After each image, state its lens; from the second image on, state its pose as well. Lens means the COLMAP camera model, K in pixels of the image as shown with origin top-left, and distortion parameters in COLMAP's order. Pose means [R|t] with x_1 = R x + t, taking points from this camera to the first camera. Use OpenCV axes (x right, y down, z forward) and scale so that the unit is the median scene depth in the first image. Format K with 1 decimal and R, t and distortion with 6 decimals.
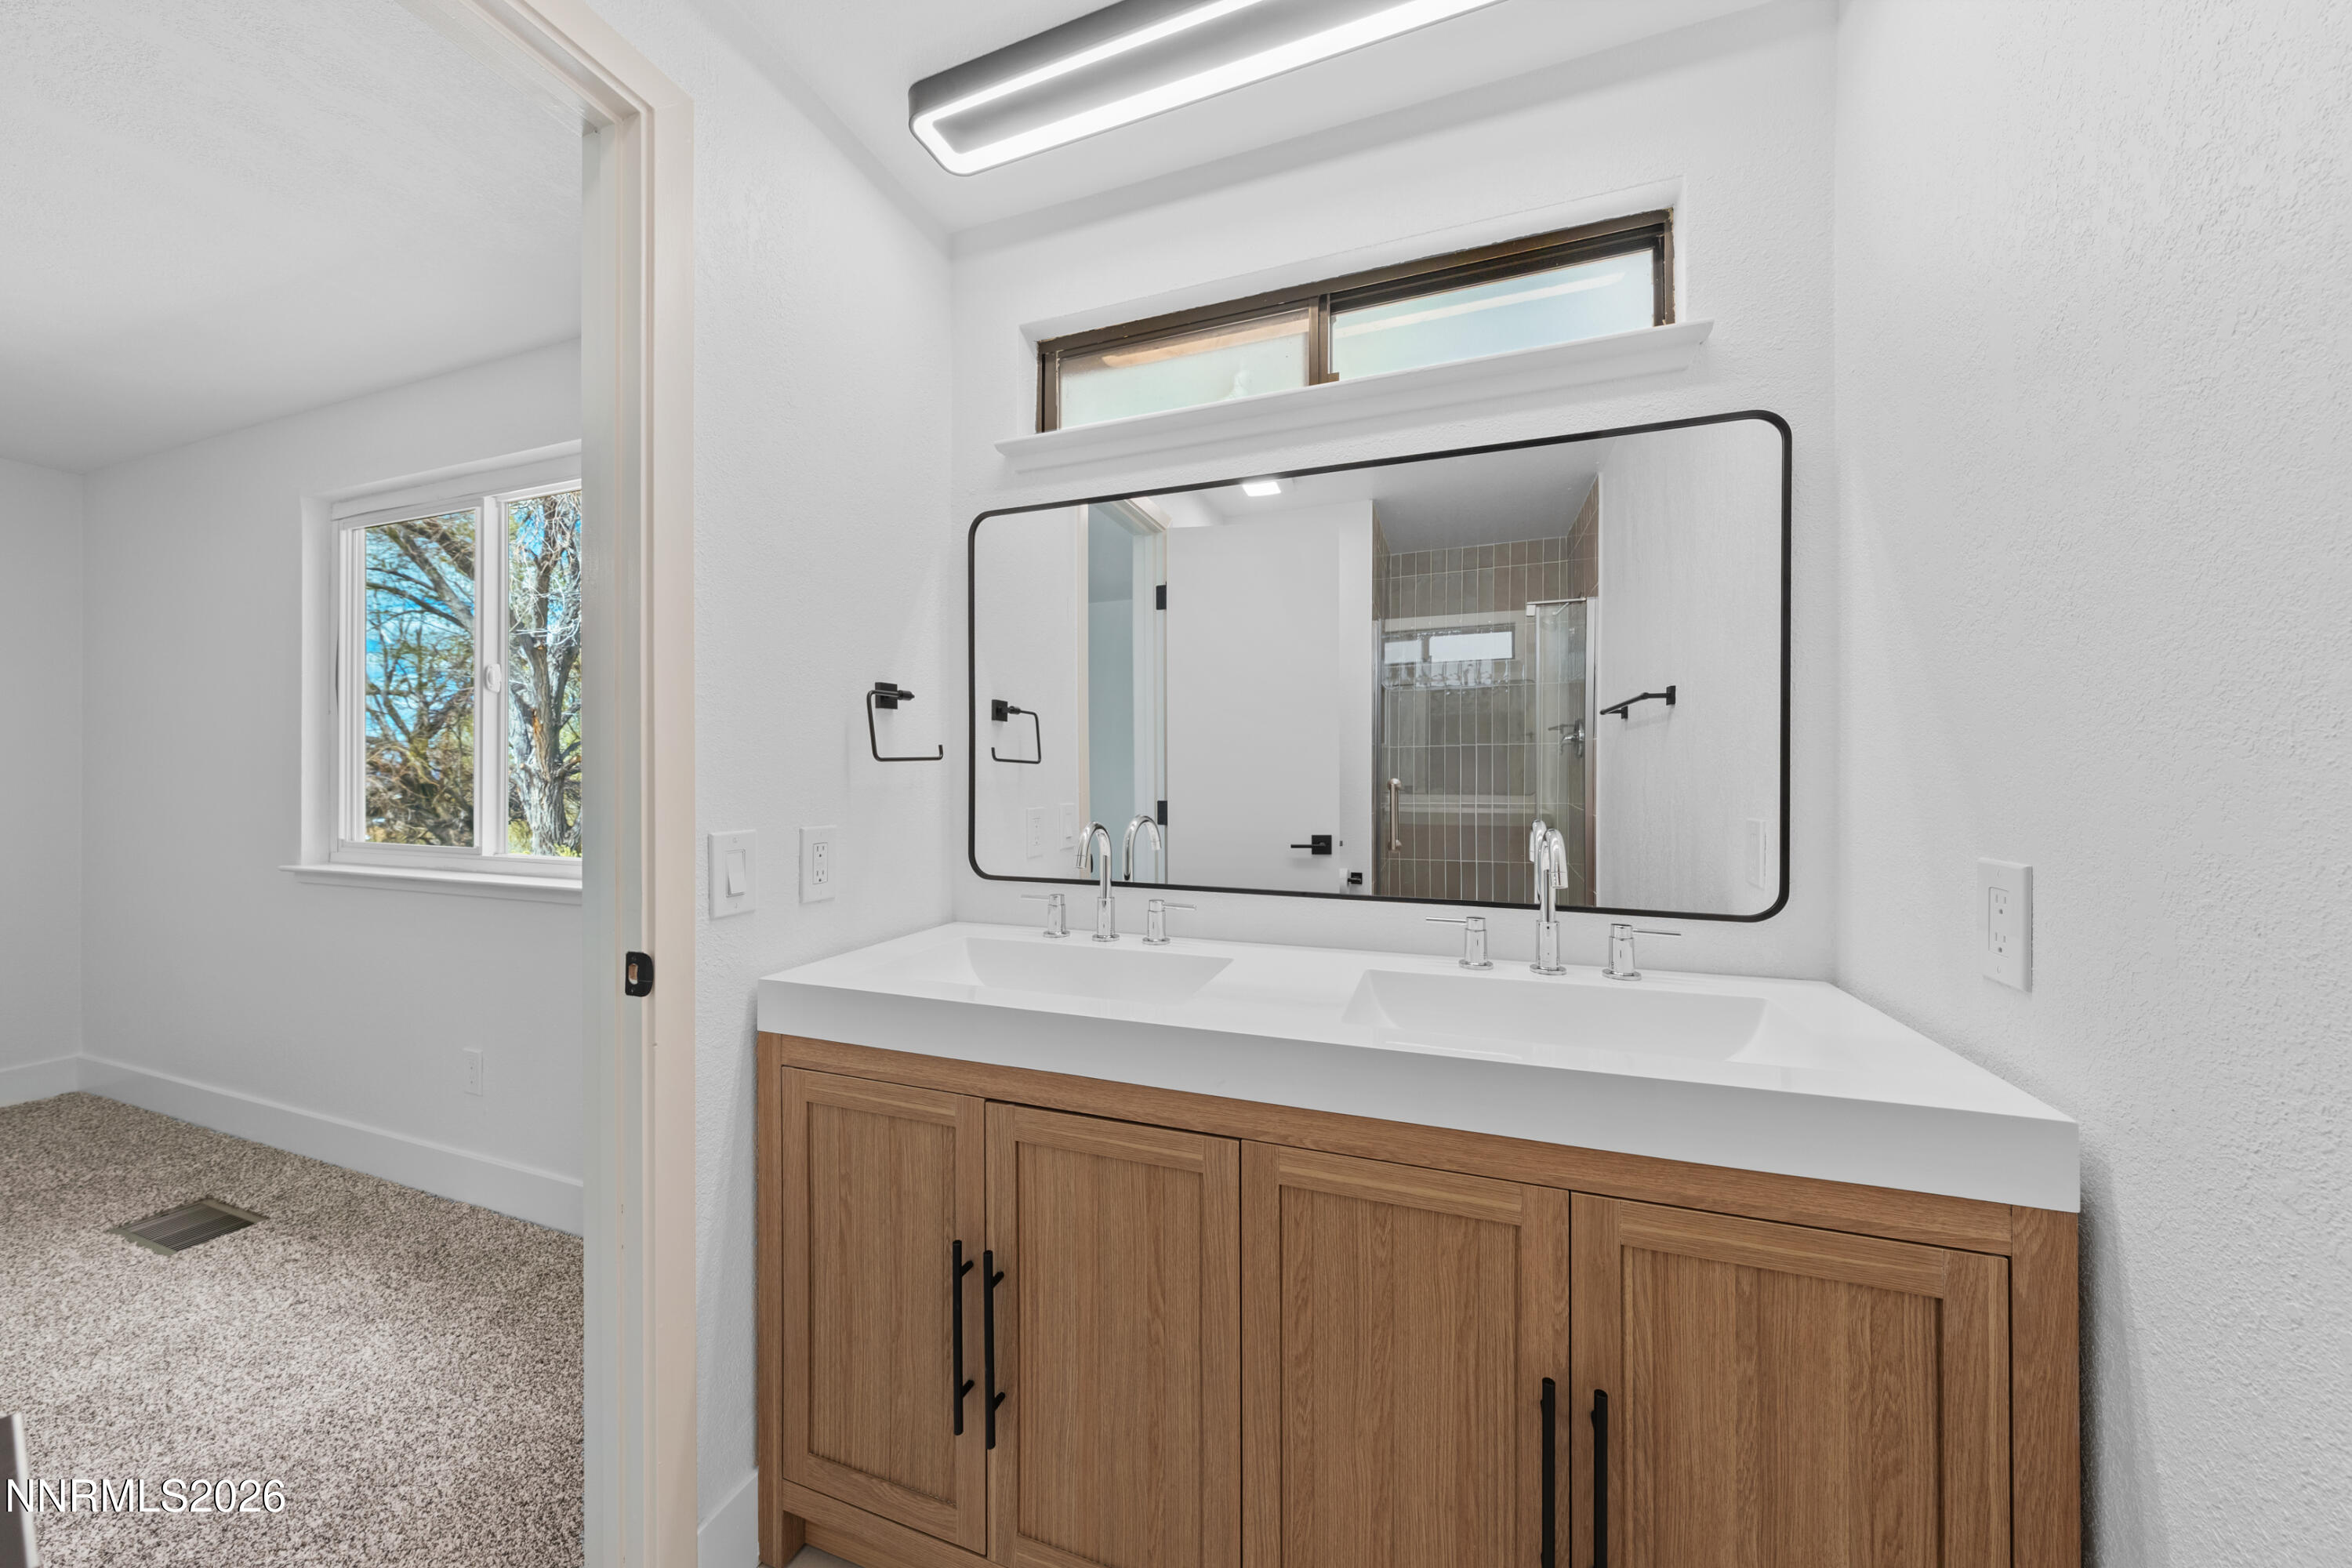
lens RADIAL K [[810.0, 0, 1176.2], [0, 810.0, 780.0], [0, 0, 1]] dist [0.010319, -0.000080]
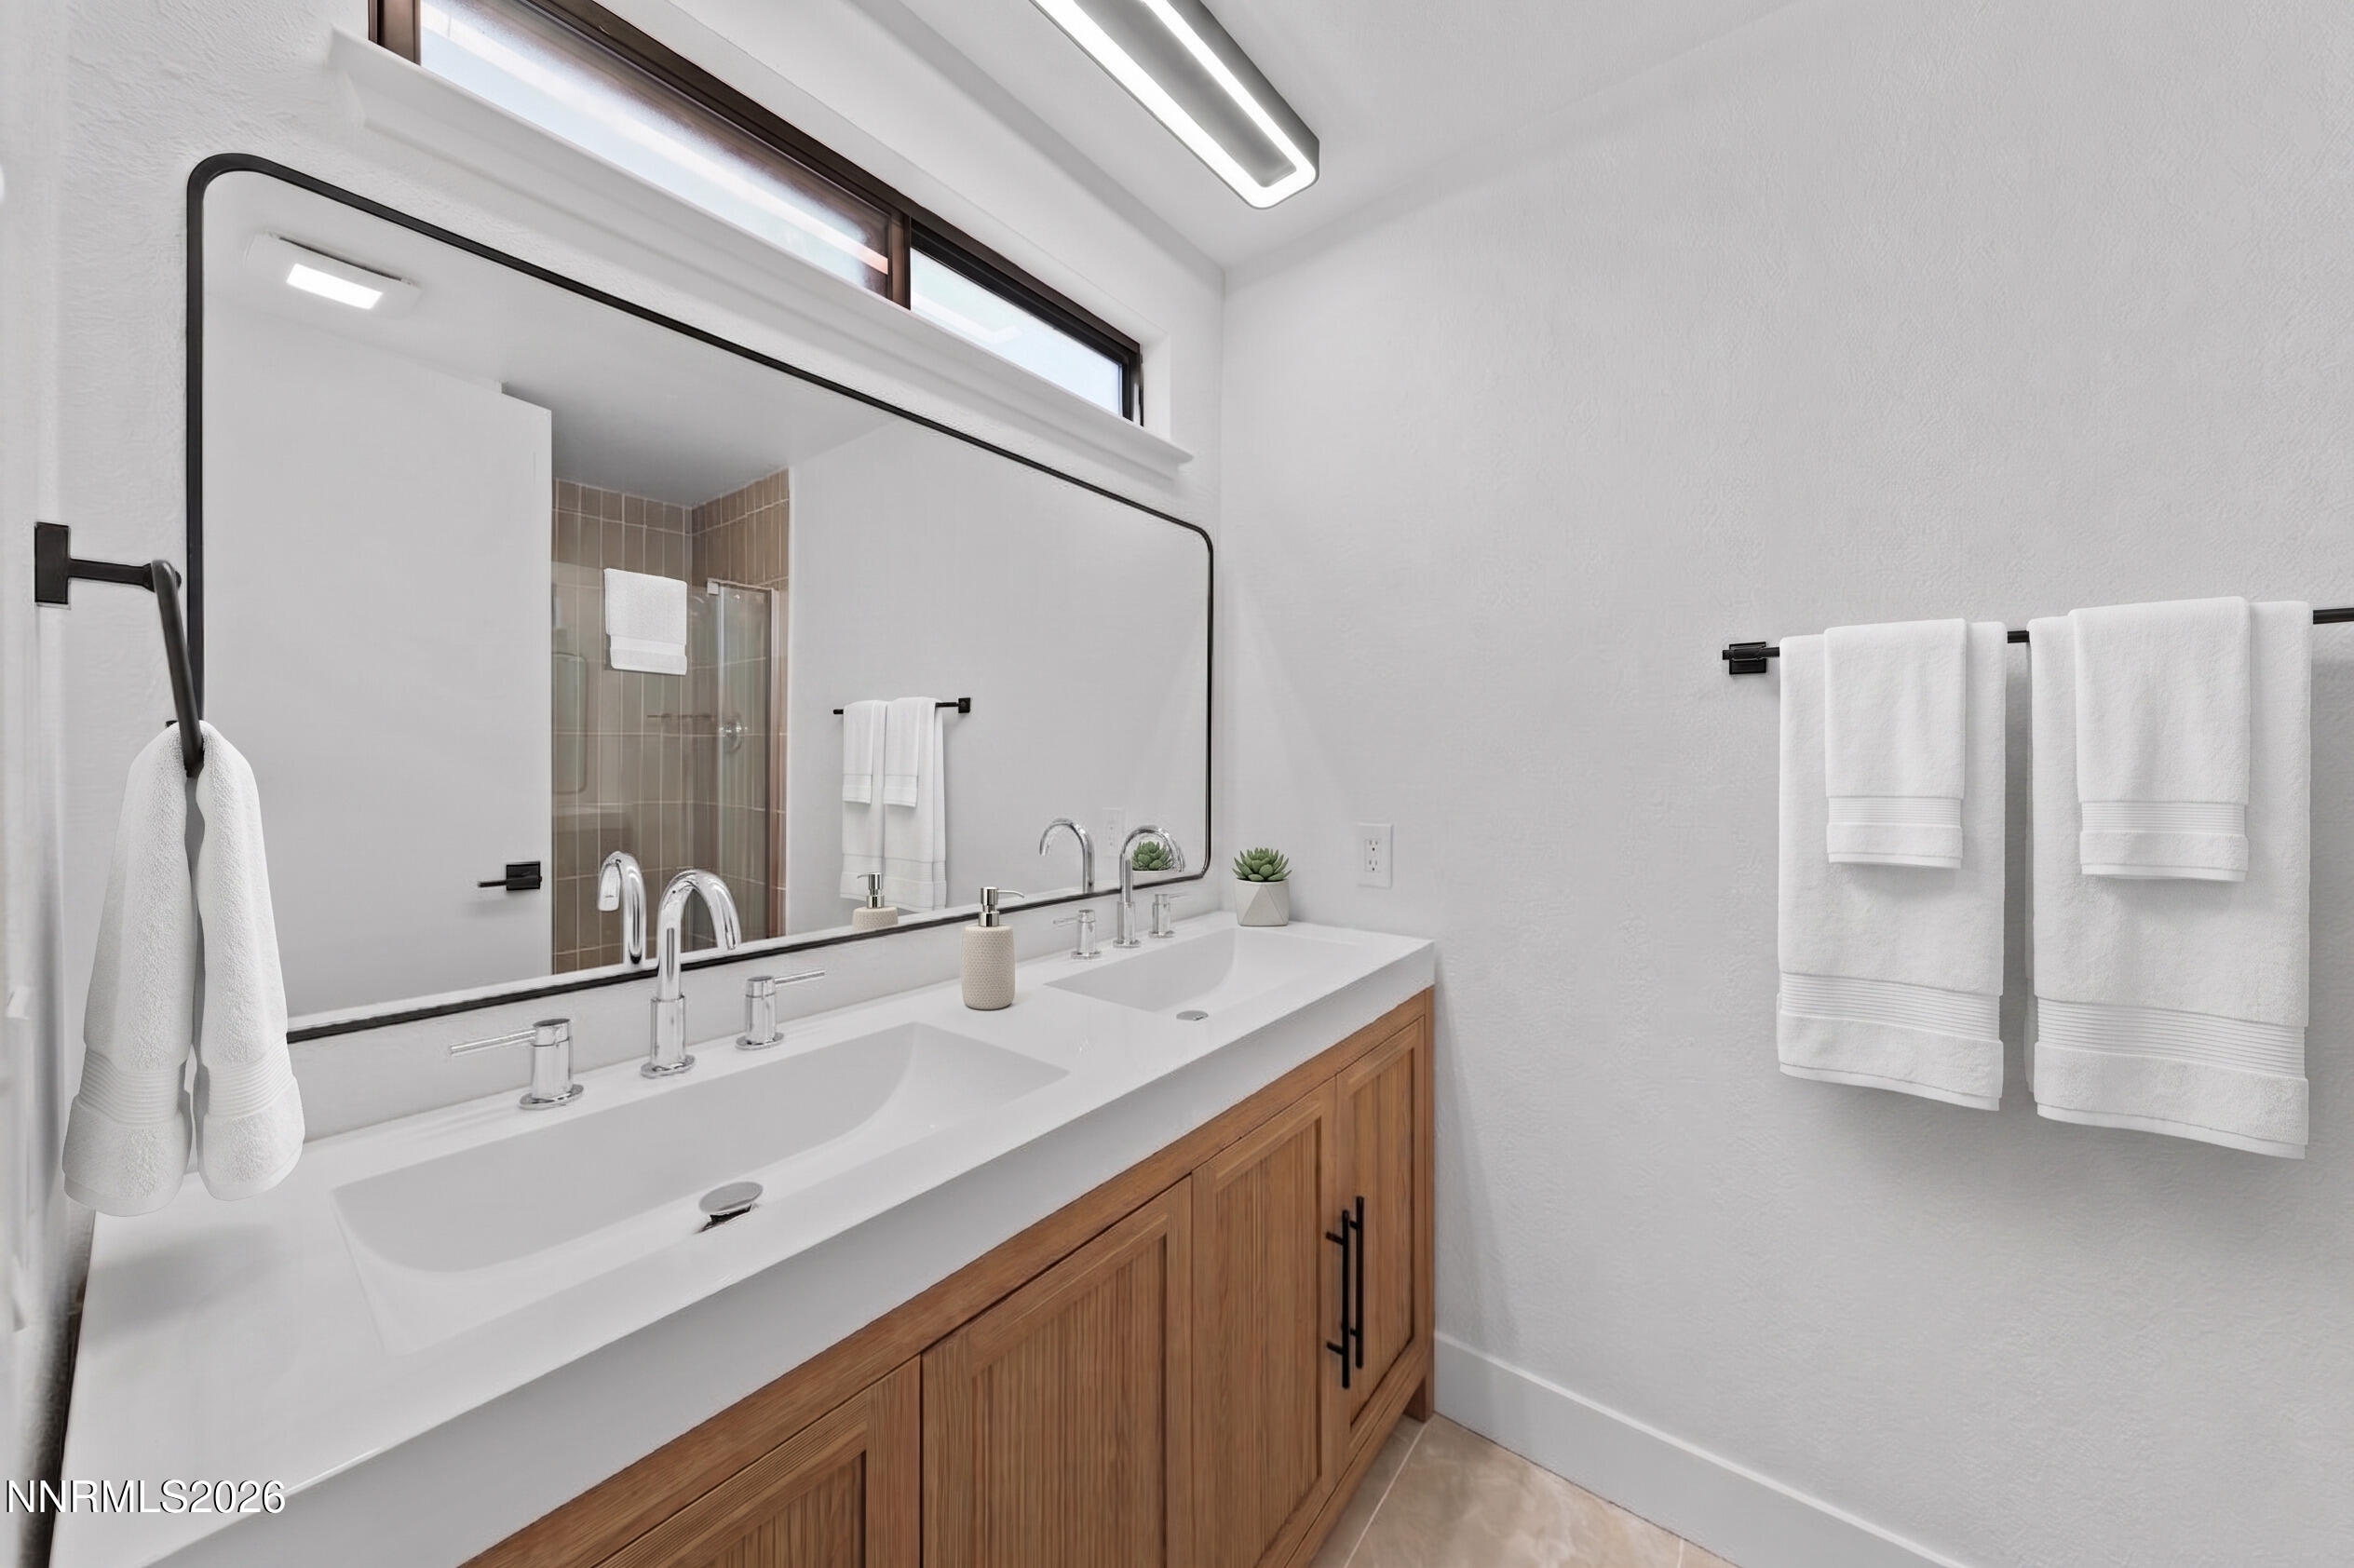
lens RADIAL K [[806.2, 0, 1179.9], [0, 806.2, 767.7], [0, 0, 1]] dist [-0.000395, -0.000076]
pose [[0.318209, -0.002801, 0.948017, -0.524399], [0.004361, 0.999989, 0.001491, -0.020854], [-0.948011, 0.003660, 0.318217, 0.461492]]
